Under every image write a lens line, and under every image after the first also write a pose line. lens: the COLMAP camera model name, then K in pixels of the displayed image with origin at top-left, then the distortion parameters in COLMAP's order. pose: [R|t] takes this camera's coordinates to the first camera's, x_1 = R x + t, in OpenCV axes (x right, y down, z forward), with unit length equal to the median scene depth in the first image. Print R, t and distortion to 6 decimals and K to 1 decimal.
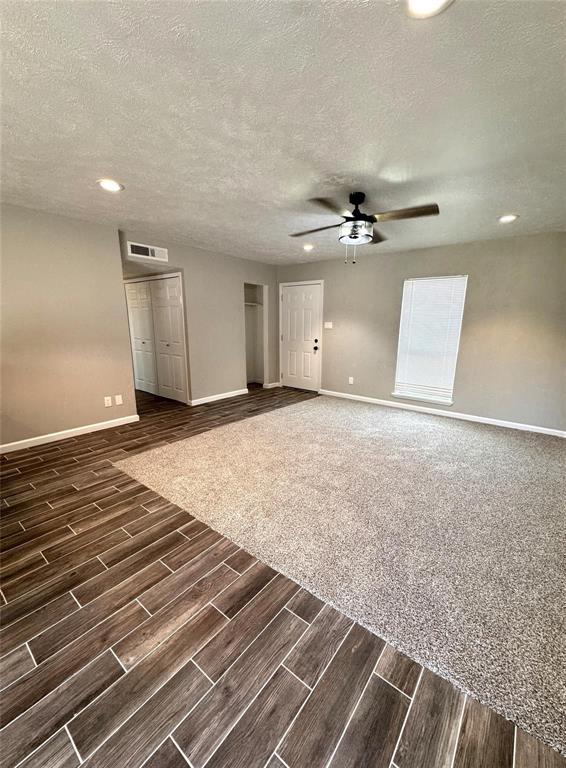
lens RADIAL K [[325.8, 0, 283.0], [0, 325.8, 384.0], [0, 0, 1]] dist [-0.002670, -0.000317]
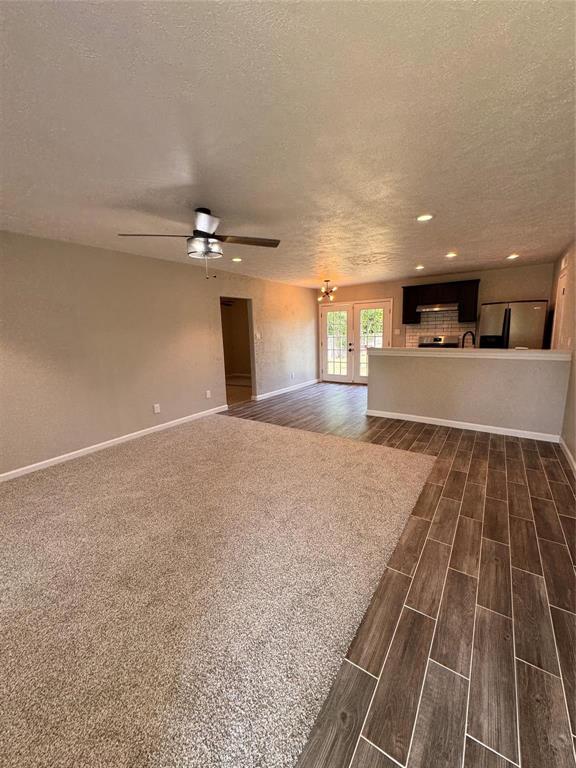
lens RADIAL K [[313.6, 0, 288.0], [0, 313.6, 384.0], [0, 0, 1]] dist [0.000135, 0.000245]
pose [[-0.995440, 0.038956, -0.087073, 0.065913], [0.005252, 0.933810, 0.357732, -0.362249], [0.095245, 0.355643, -0.929756, 1.771213]]
